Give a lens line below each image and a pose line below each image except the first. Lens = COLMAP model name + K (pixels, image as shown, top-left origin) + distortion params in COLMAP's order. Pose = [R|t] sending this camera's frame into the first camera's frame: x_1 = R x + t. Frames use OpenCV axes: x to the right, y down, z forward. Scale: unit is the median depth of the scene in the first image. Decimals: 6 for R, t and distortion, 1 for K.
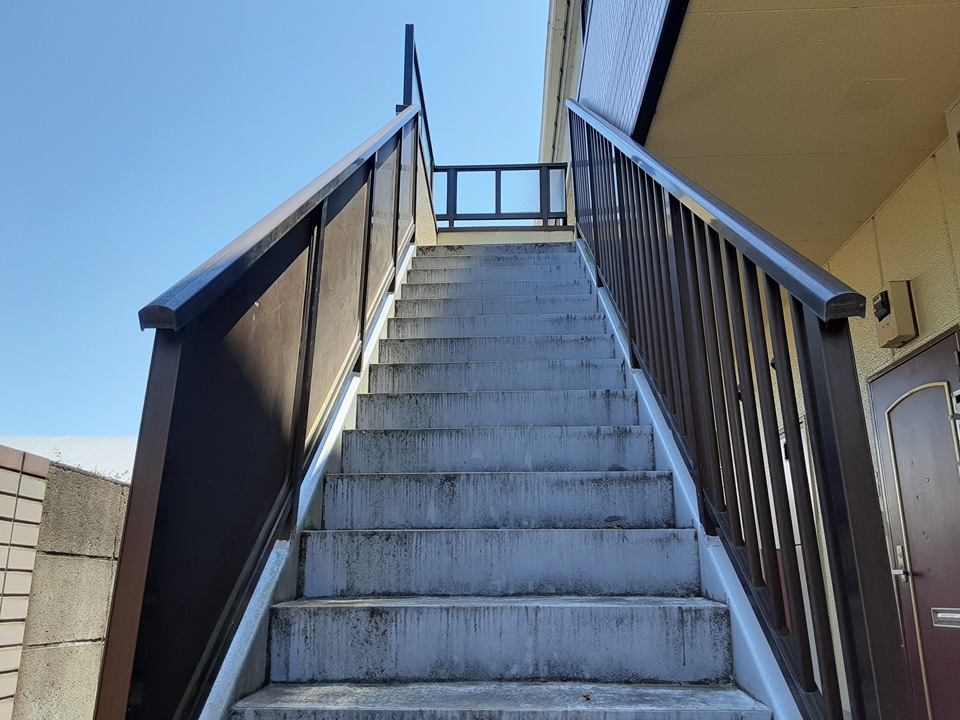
lens RADIAL K [[773.7, 0, 477.6], [0, 773.7, 368.1], [0, 0, 1]] dist [0.076744, -0.117915]
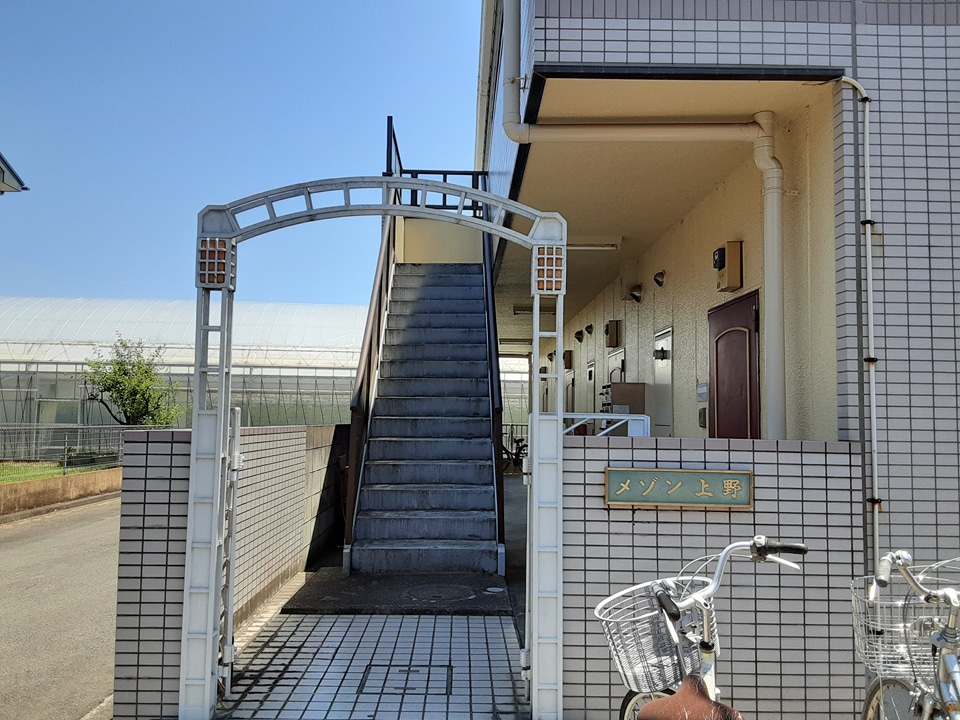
lens RADIAL K [[773.7, 0, 477.6], [0, 773.7, 368.1], [0, 0, 1]] dist [0.076744, -0.117915]
pose [[0.998308, 0.014259, 0.056381, 0.018088], [-0.026031, 0.976494, 0.213967, -0.385554], [-0.052004, -0.215073, 0.975212, -1.031406]]
